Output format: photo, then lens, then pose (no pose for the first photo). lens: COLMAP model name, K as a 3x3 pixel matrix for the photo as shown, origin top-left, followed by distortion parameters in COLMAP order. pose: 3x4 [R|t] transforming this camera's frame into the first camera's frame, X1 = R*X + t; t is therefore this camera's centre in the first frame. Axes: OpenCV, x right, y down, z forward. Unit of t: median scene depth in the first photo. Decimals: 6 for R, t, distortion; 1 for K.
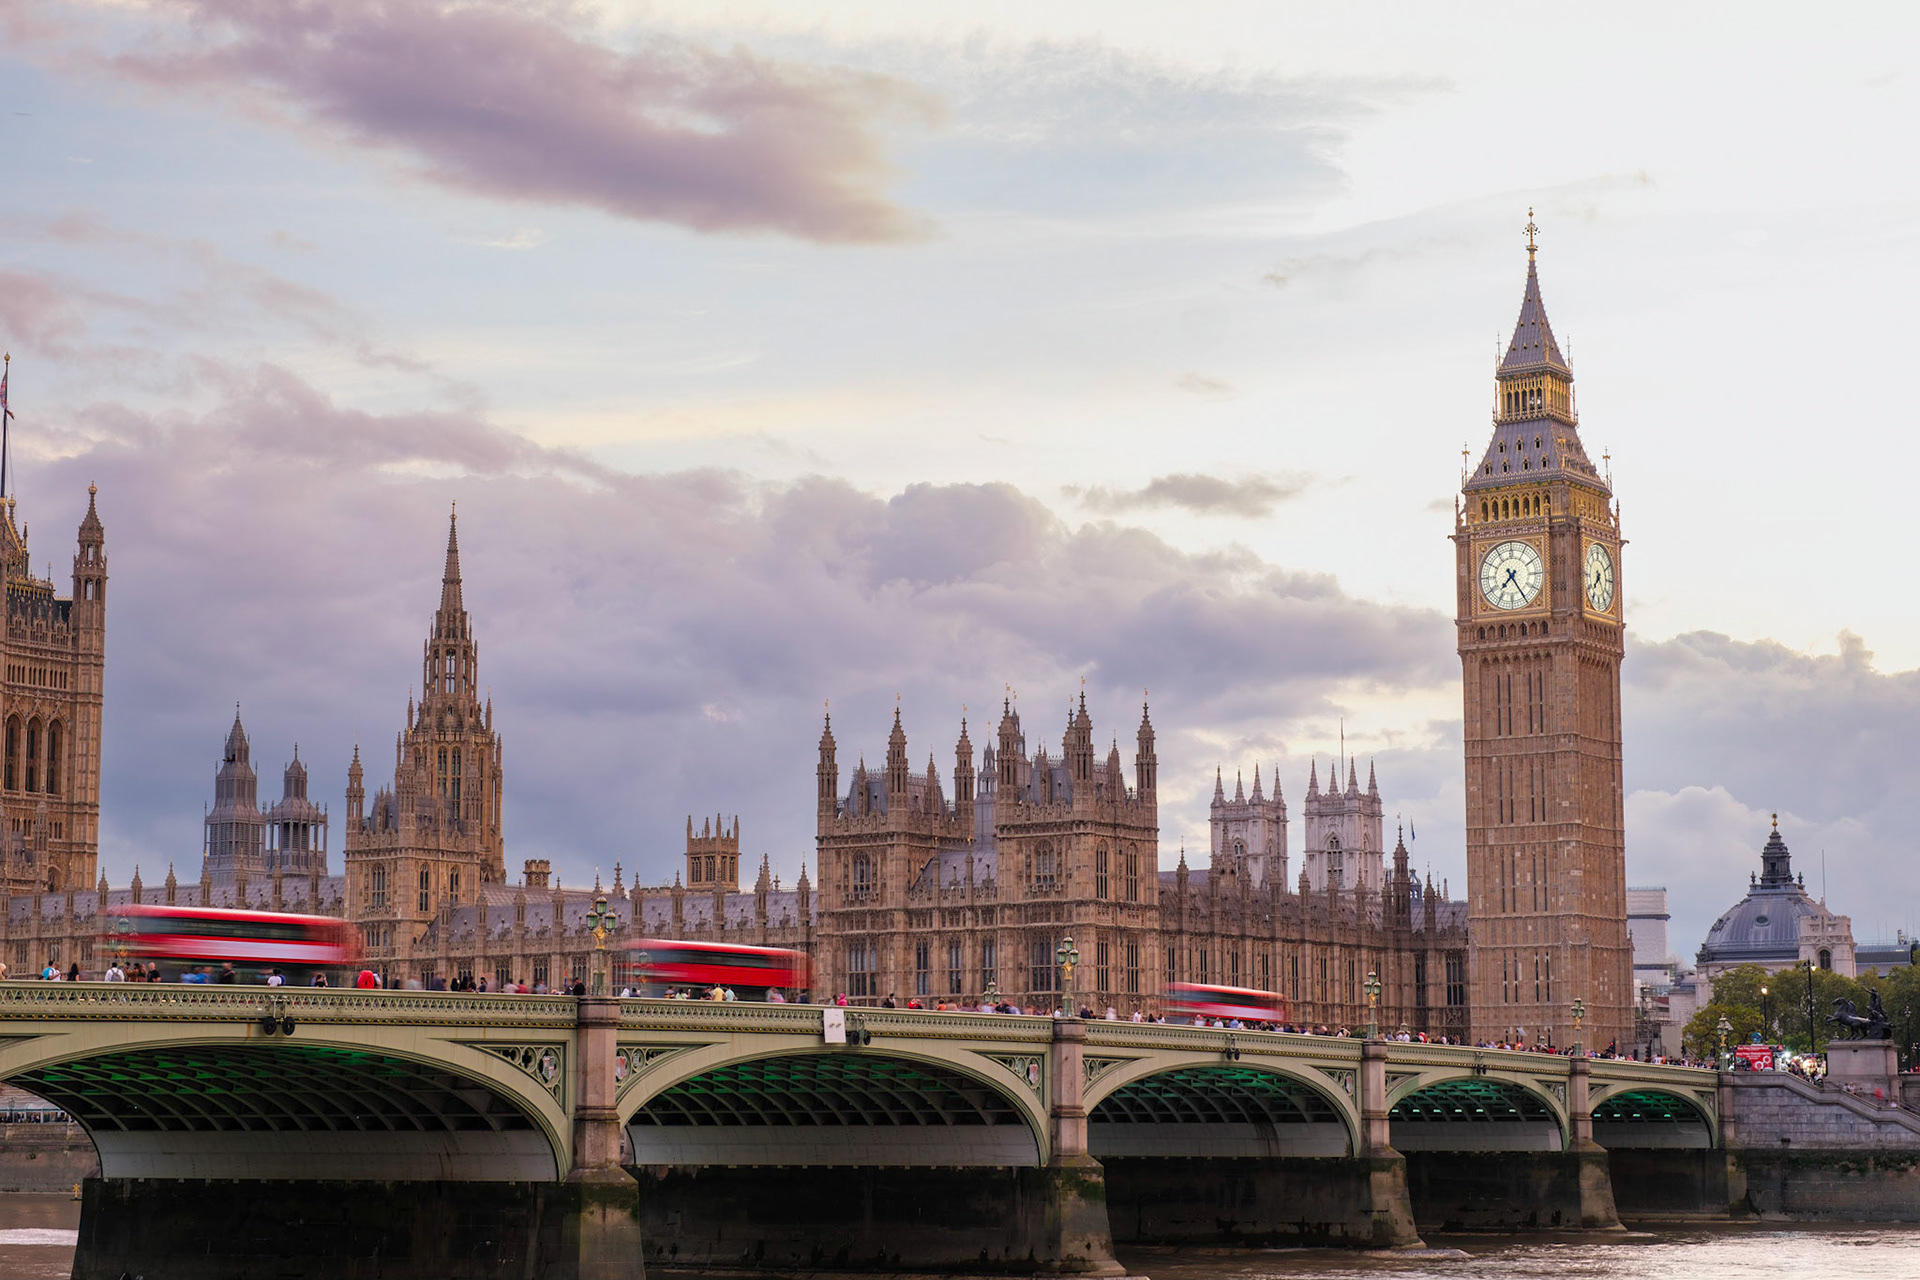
lens RADIAL K [[3331.6, 0, 960.0], [0, 3331.6, 640.0], [0, 0, 1]] dist [-0.017693, 0.185140]
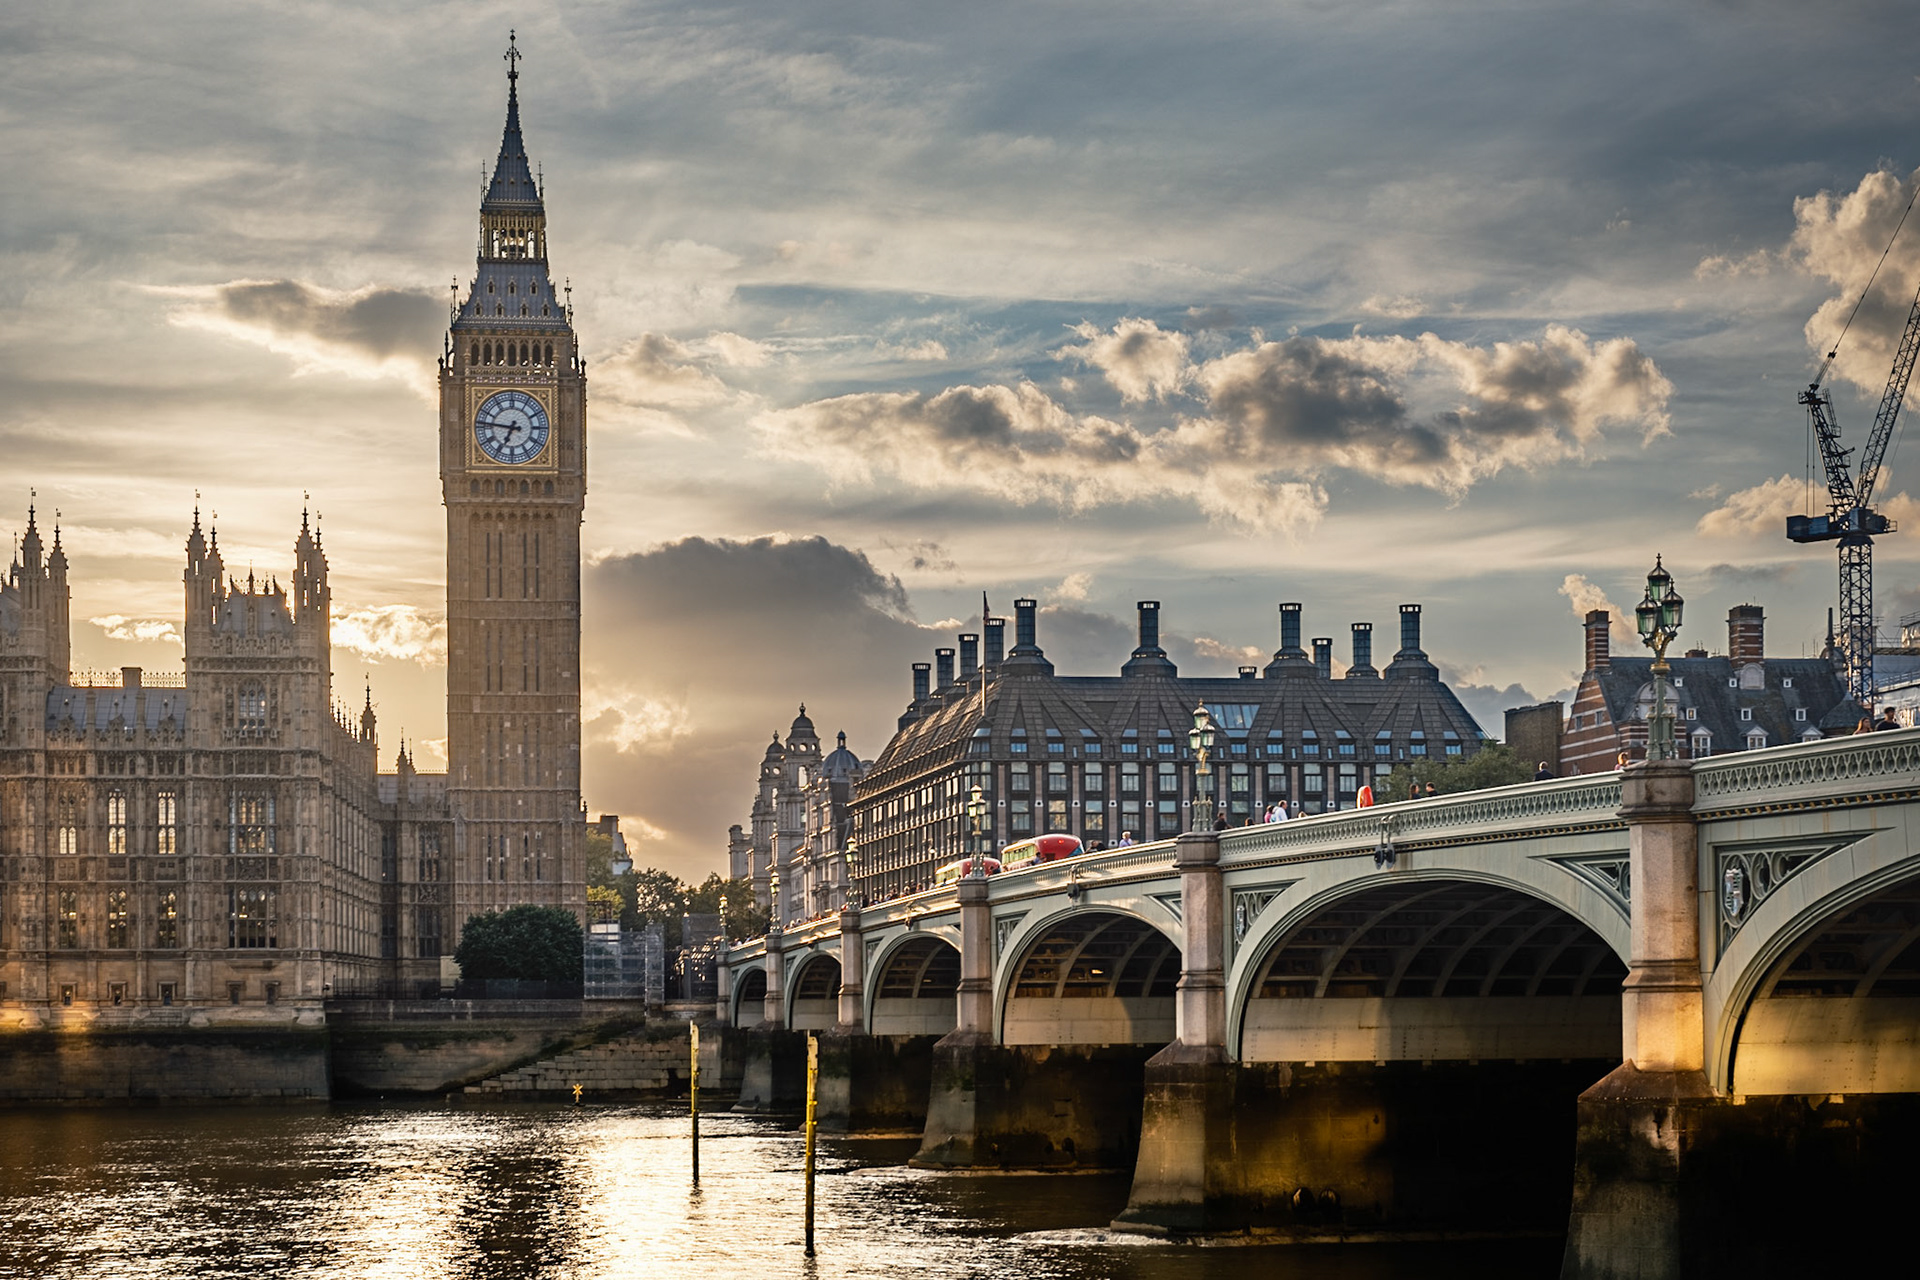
lens RADIAL K [[3181.2, 0, 962.6], [0, 3181.2, 980.6], [0, 0, 1]] dist [0.002682, -0.069015]
pose [[0.752226, 0.000505, 0.658906, -0.362791], [-0.087824, 0.991154, 0.099503, 0.038387], [-0.653027, -0.132717, 0.745616, 0.251744]]
